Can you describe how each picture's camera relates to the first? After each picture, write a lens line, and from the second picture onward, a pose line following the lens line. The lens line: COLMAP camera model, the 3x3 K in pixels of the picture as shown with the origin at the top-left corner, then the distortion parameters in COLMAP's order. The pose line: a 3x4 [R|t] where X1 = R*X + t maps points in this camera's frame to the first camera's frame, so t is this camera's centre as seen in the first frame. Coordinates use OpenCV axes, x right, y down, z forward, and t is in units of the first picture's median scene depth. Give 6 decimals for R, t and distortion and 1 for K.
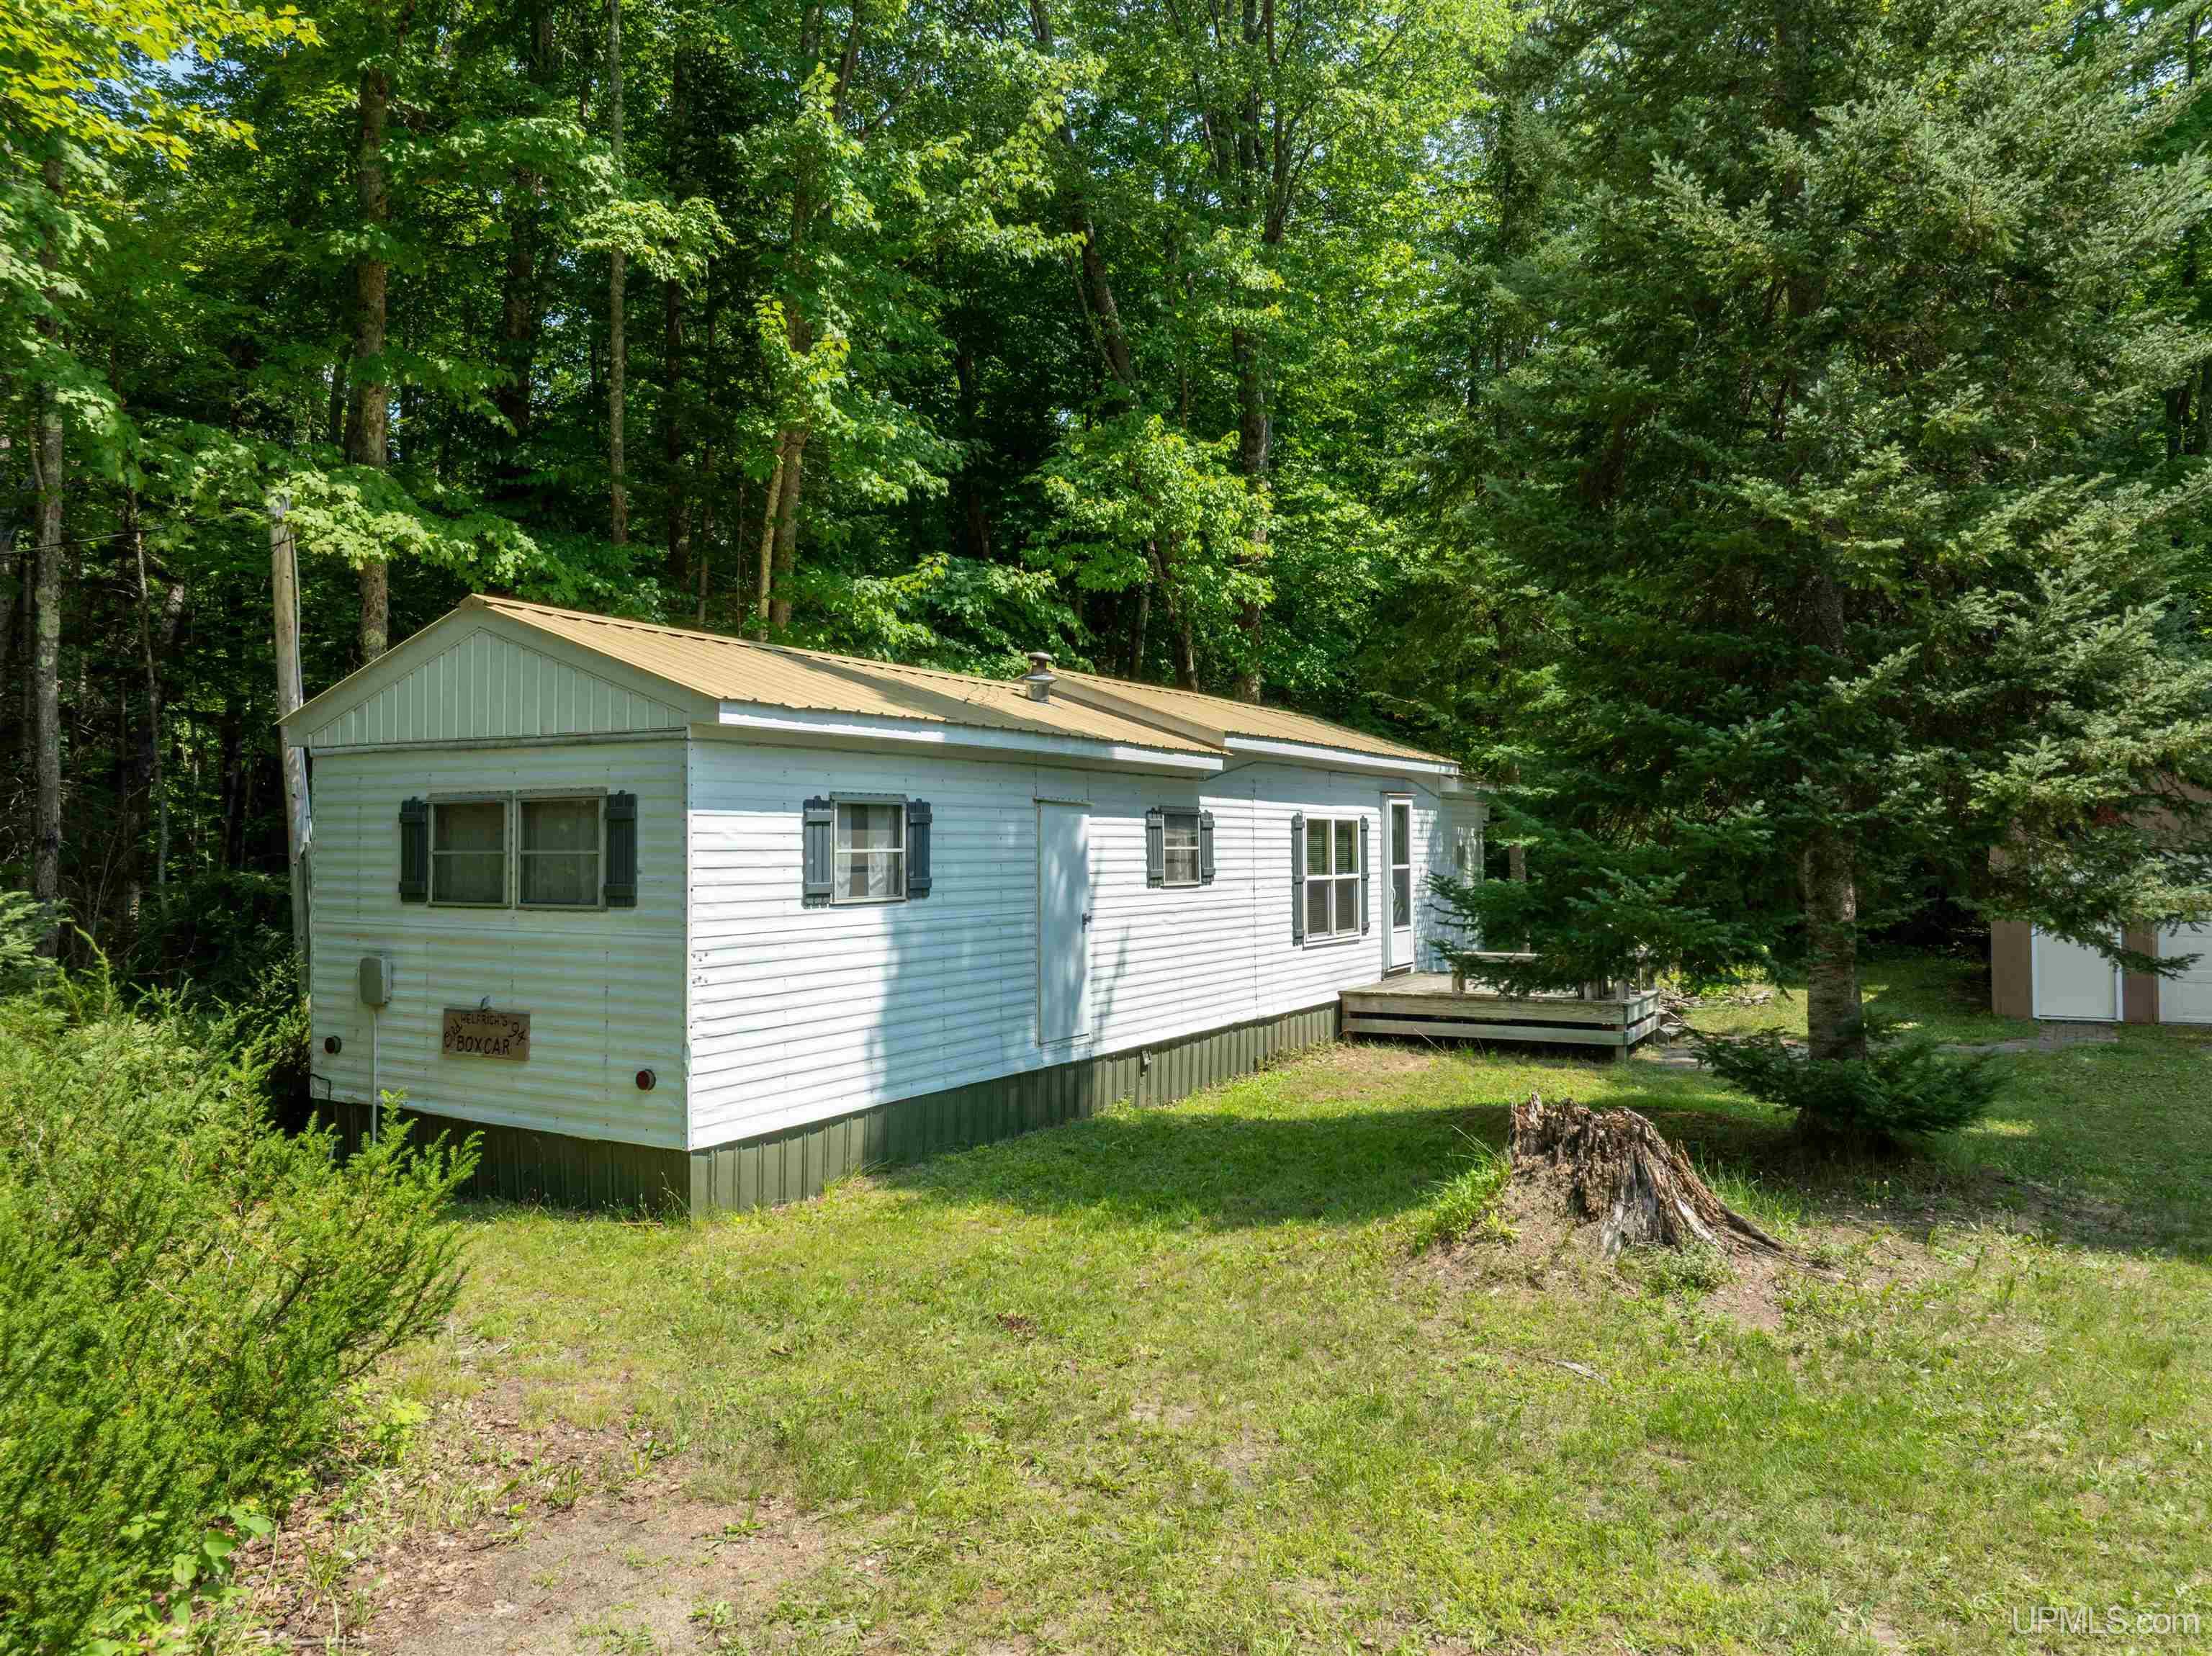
lens RADIAL K [[1538.4, 0, 1106.0], [0, 1538.4, 828.0], [0, 0, 1]] dist [-0.005280, -0.002153]
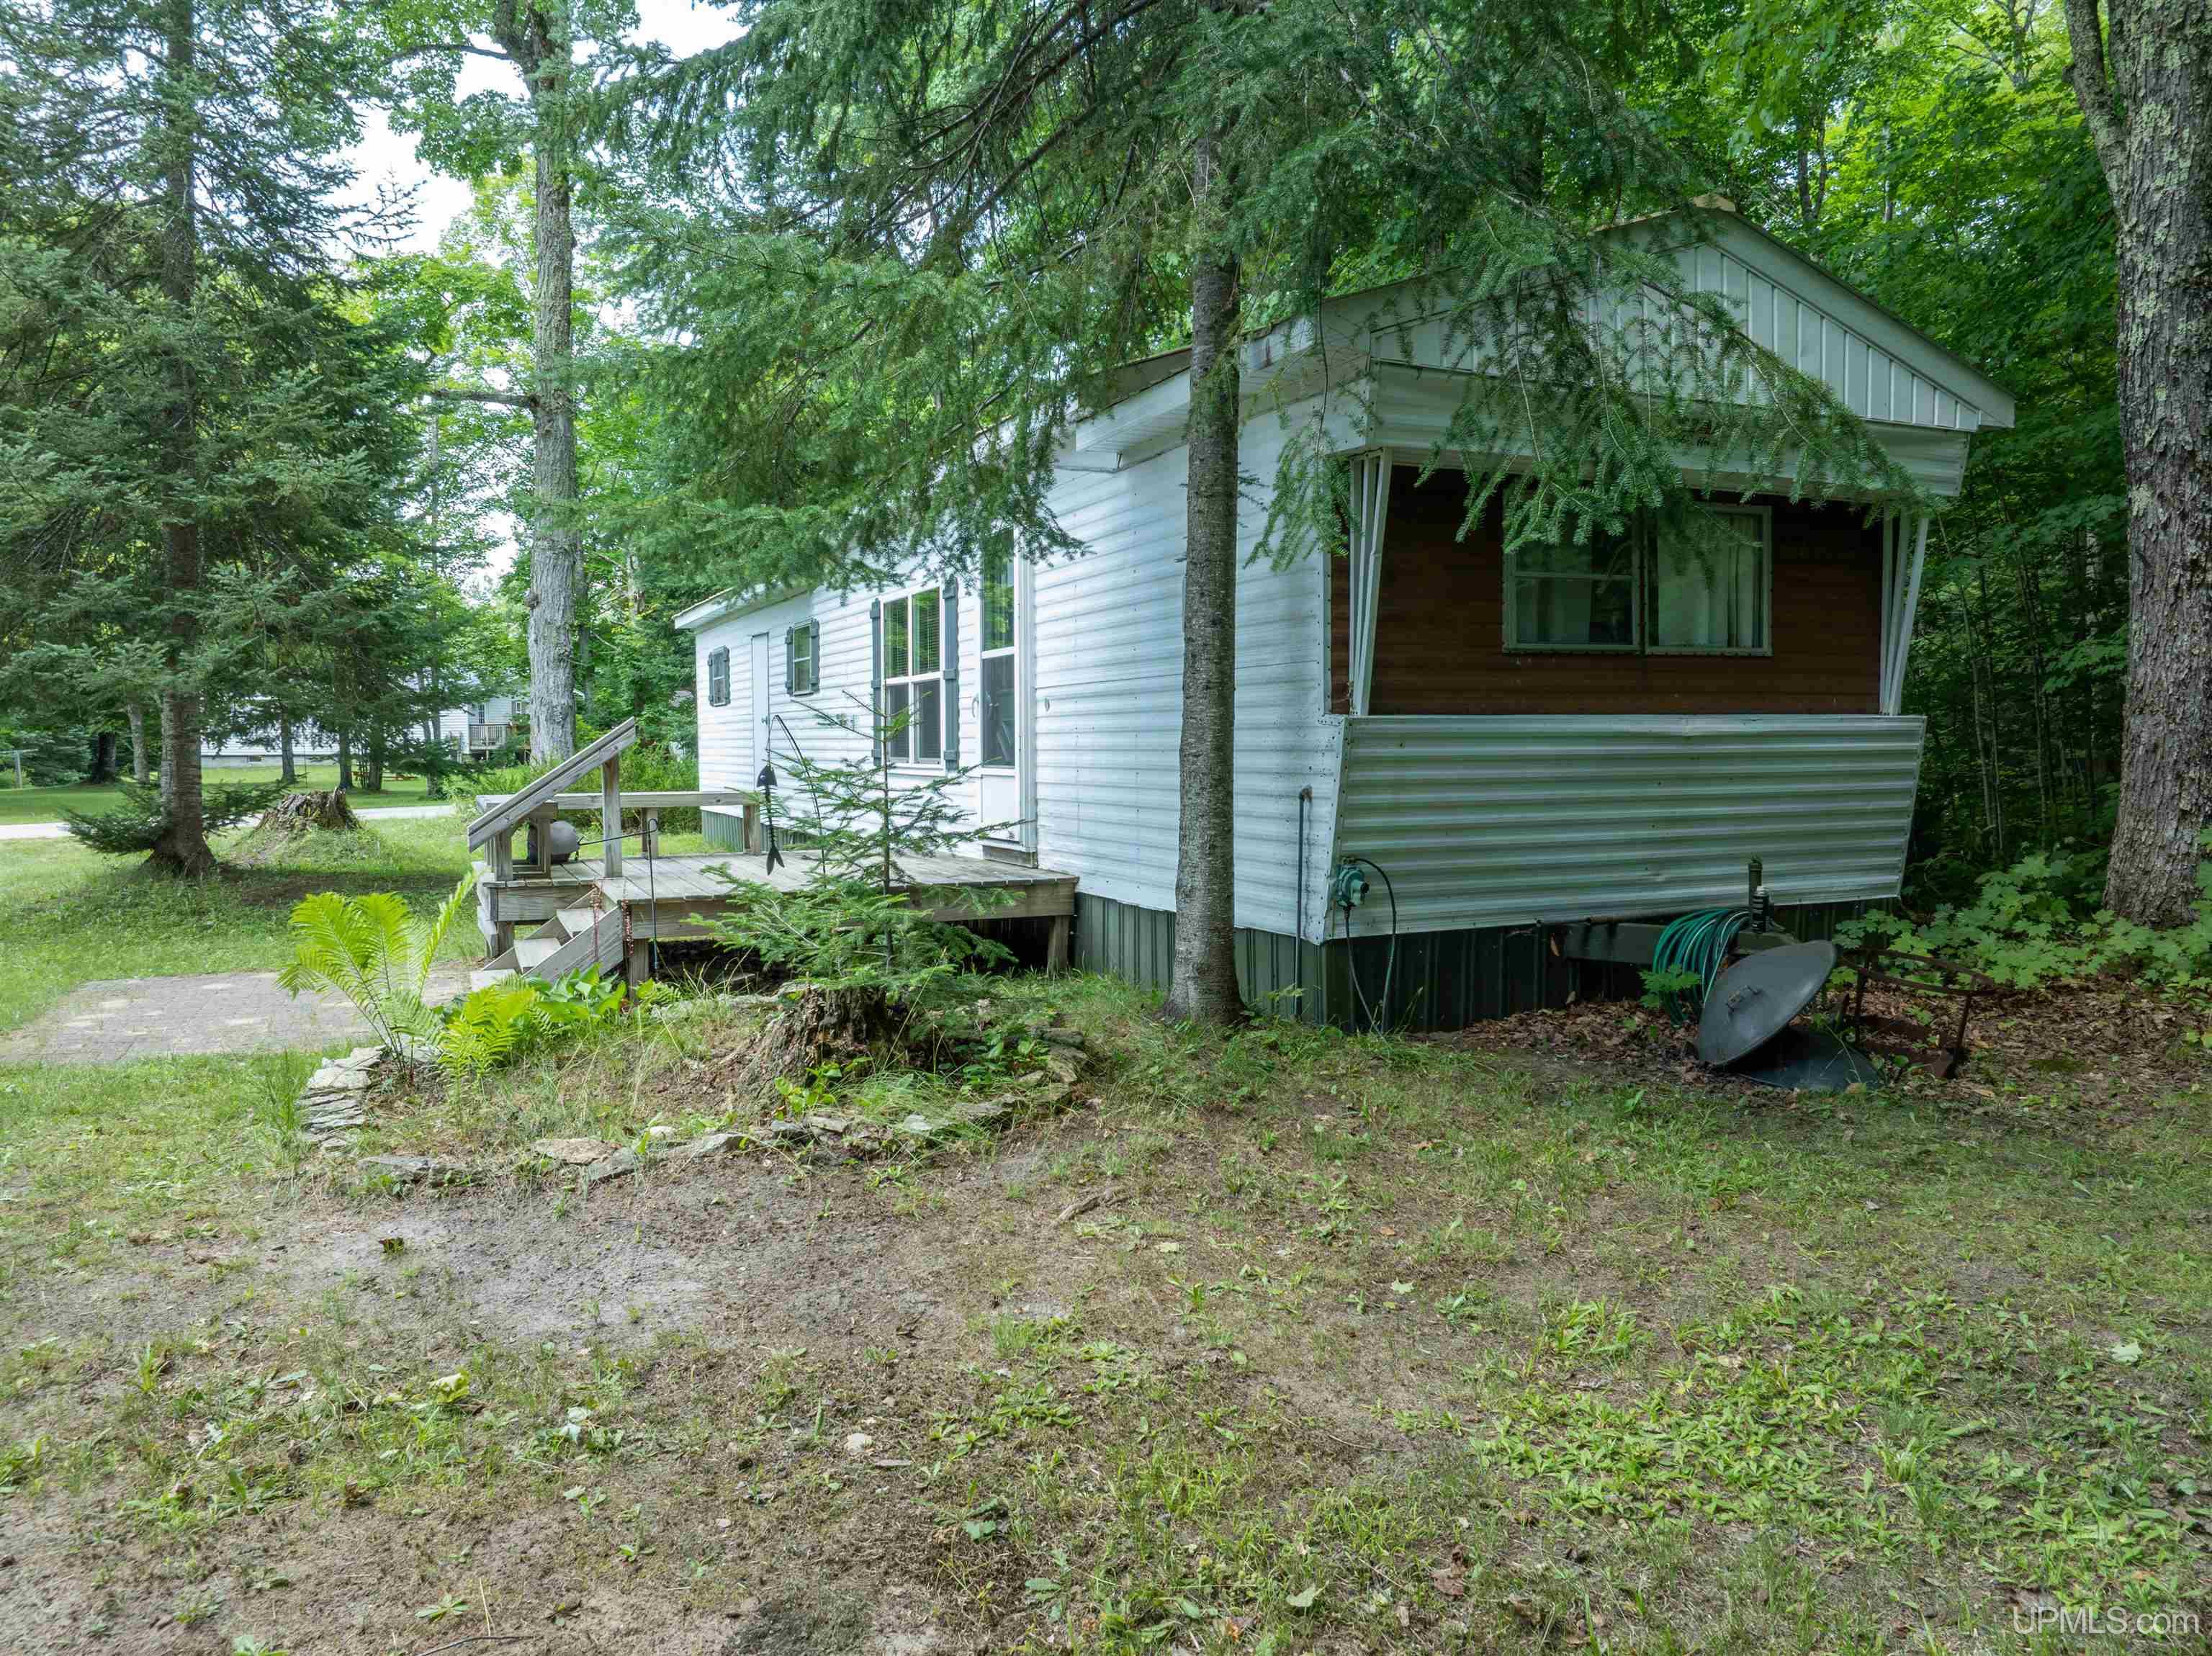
lens RADIAL K [[1538.3, 0, 1112.8], [0, 1538.3, 820.5], [0, 0, 1]] dist [-0.060943, 0.039255]
pose [[-0.572412, 0.050731, -0.818395, 1.068042], [0.019216, 0.998640, 0.048463, 0.102767], [0.819741, 0.012014, -0.572609, 2.382396]]
